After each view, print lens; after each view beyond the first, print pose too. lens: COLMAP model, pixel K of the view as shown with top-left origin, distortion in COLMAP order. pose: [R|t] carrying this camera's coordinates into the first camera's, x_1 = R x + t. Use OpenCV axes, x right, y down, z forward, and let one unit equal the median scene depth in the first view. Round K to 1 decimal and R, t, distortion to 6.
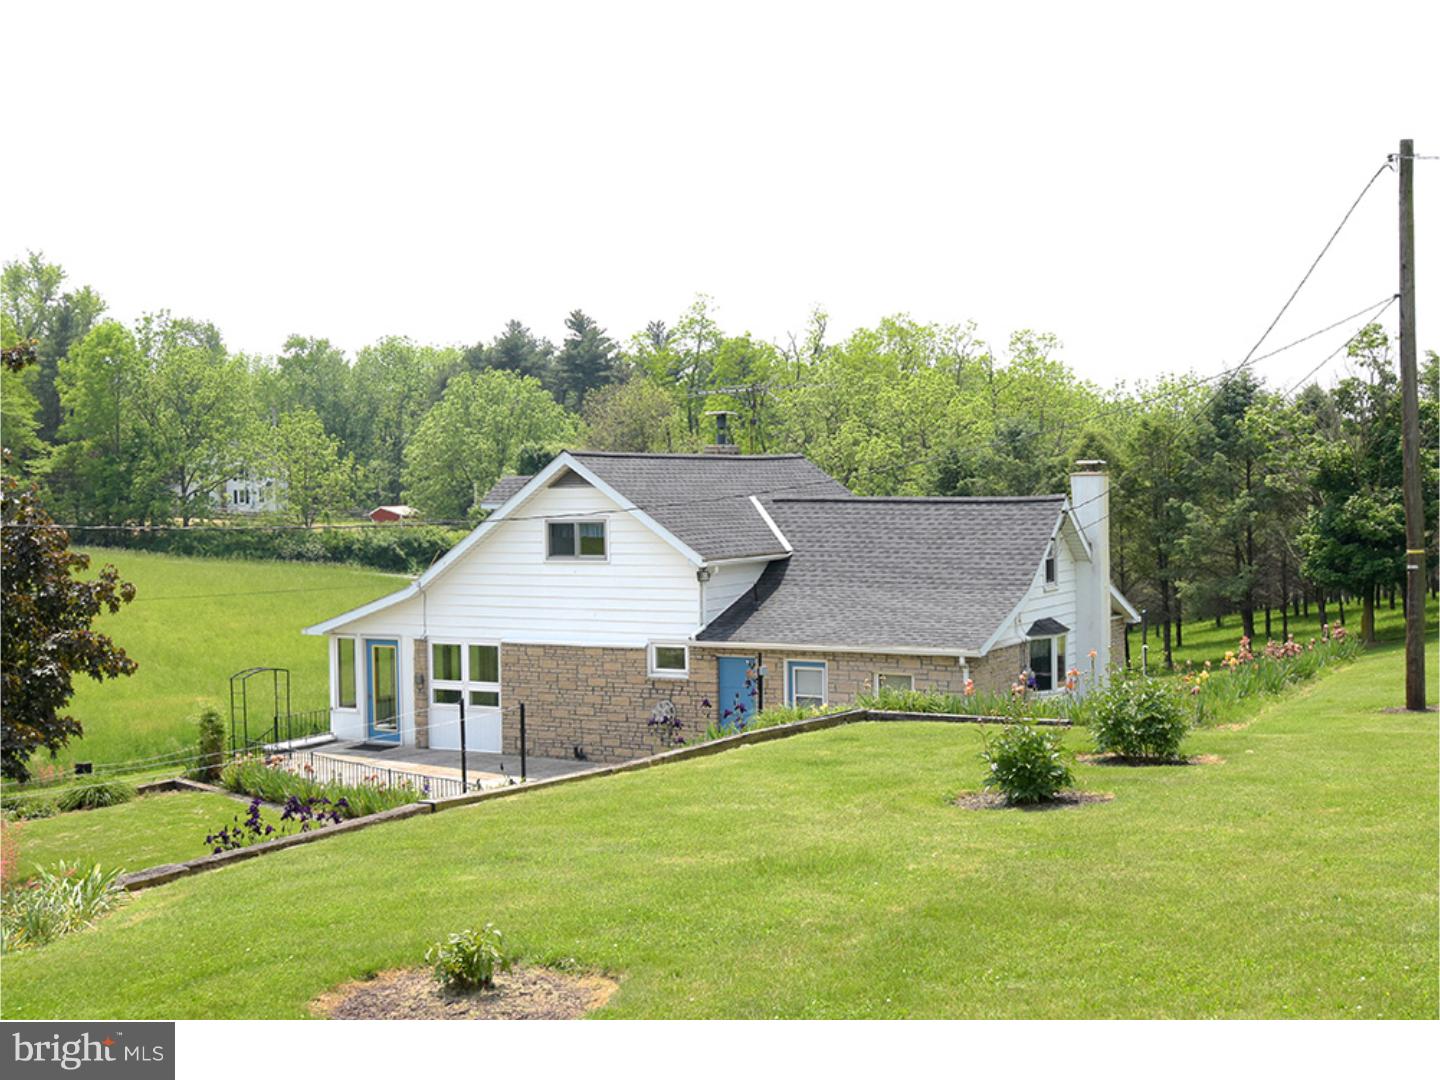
lens RADIAL K [[1667.1, 0, 727.1], [0, 1667.1, 538.3], [0, 0, 1]] dist [0.003810, 0.000000]
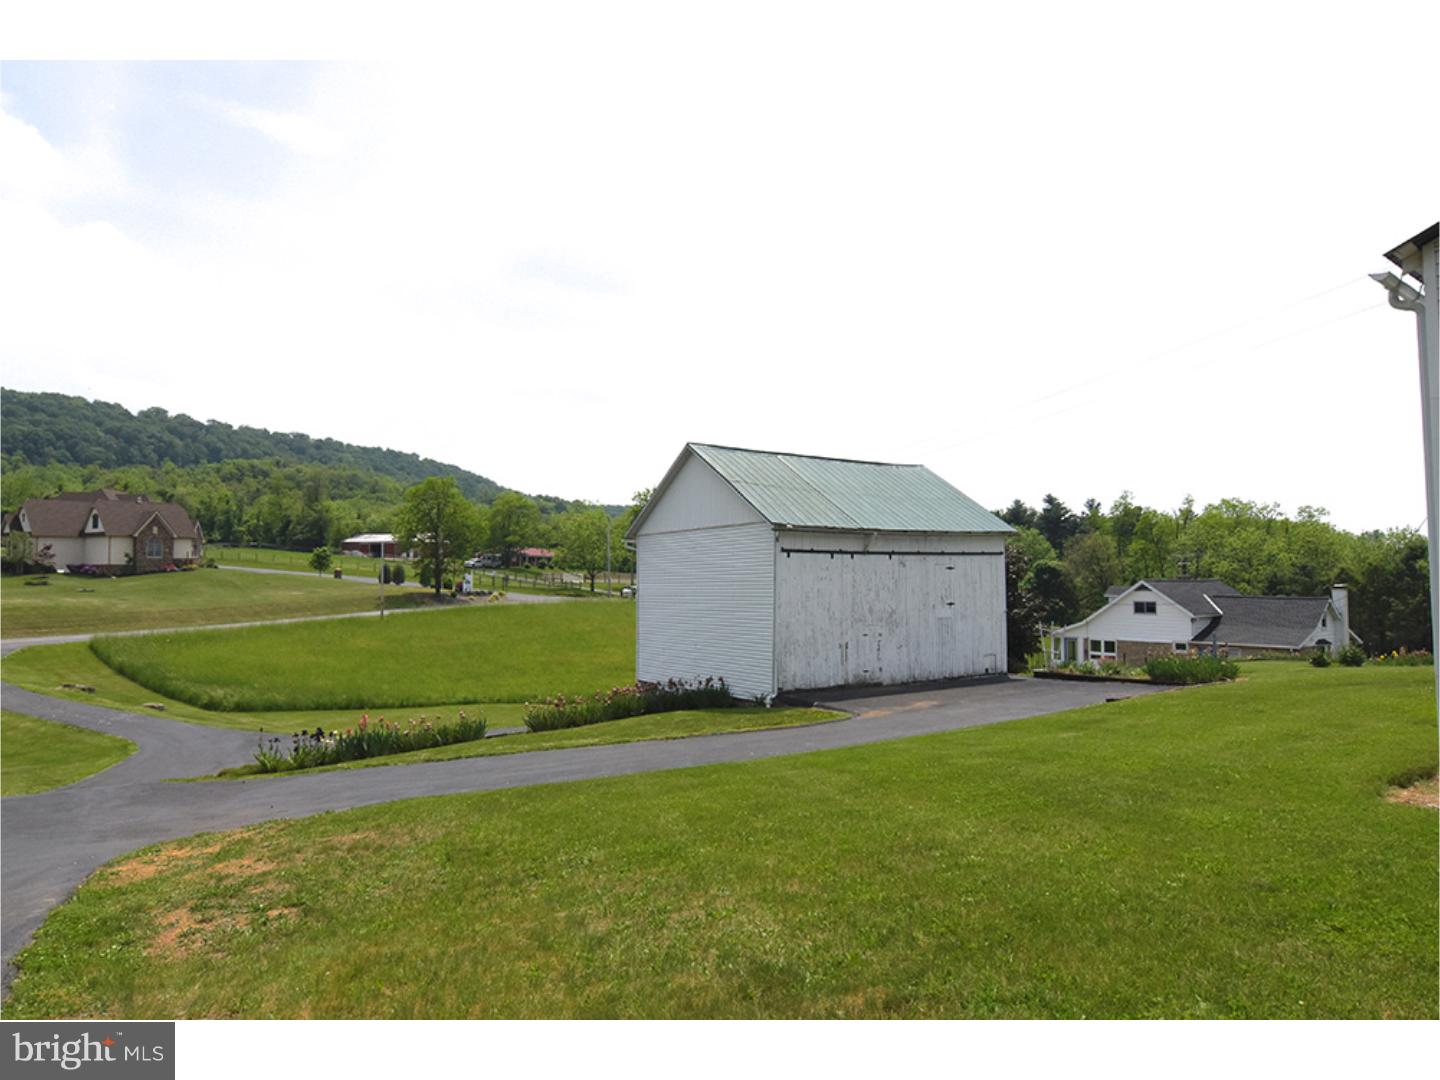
lens RADIAL K [[902.0, 0, 728.8], [0, 902.0, 540.1], [0, 0, 1]] dist [0.005615, -0.004043]
pose [[0.925013, -0.001171, -0.379933, -0.157558], [-0.024936, 0.997652, -0.063784, 0.001729], [0.379116, 0.068475, 0.922812, -0.808097]]
